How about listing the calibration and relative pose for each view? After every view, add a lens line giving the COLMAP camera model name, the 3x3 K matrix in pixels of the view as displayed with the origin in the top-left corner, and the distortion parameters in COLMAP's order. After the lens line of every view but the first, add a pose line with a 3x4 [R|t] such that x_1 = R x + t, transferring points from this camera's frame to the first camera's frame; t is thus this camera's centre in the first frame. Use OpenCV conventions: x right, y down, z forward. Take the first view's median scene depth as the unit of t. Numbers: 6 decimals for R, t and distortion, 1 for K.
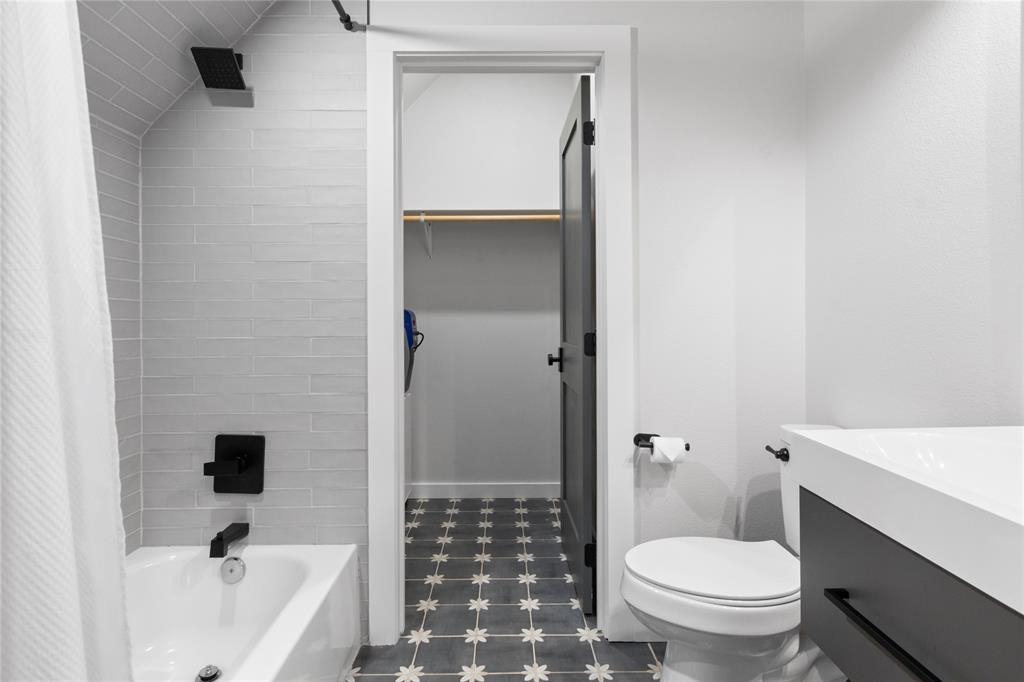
lens RADIAL K [[547.2, 0, 512.0], [0, 547.2, 341.0], [0, 0, 1]] dist [-0.001516, -0.000367]
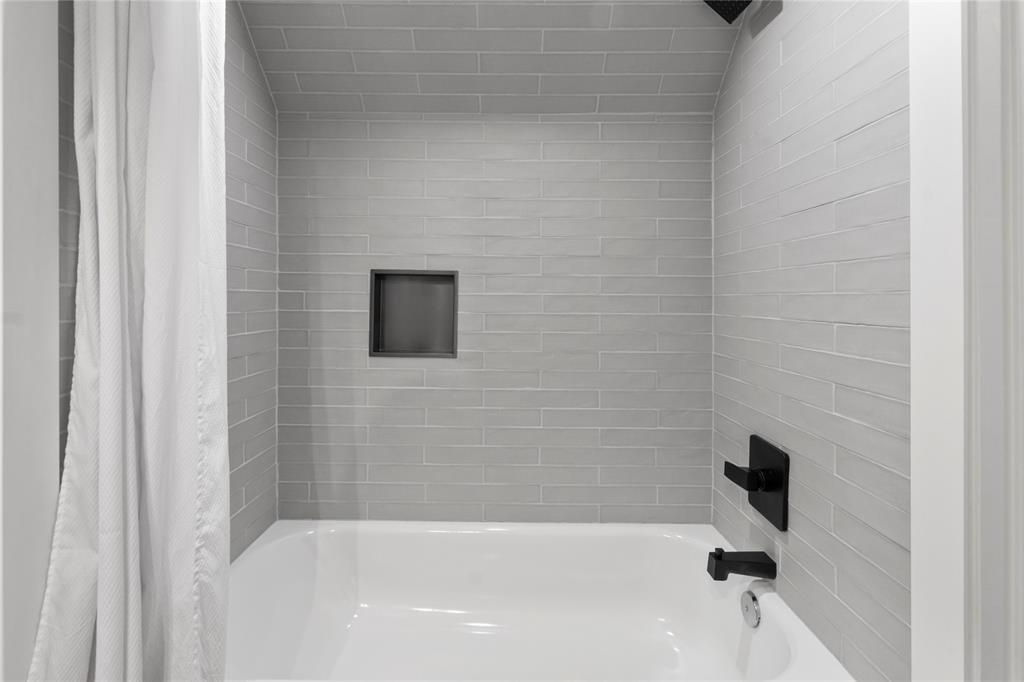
lens RADIAL K [[459.3, 0, 509.3], [0, 459.3, 302.6], [0, 0, 1]] dist [-0.000128, -0.000349]
pose [[-0.014984, 0.009902, -0.999839, 0.158369], [-0.010498, 0.999894, 0.010060, -0.031205], [0.999833, 0.010647, -0.014879, 0.642507]]
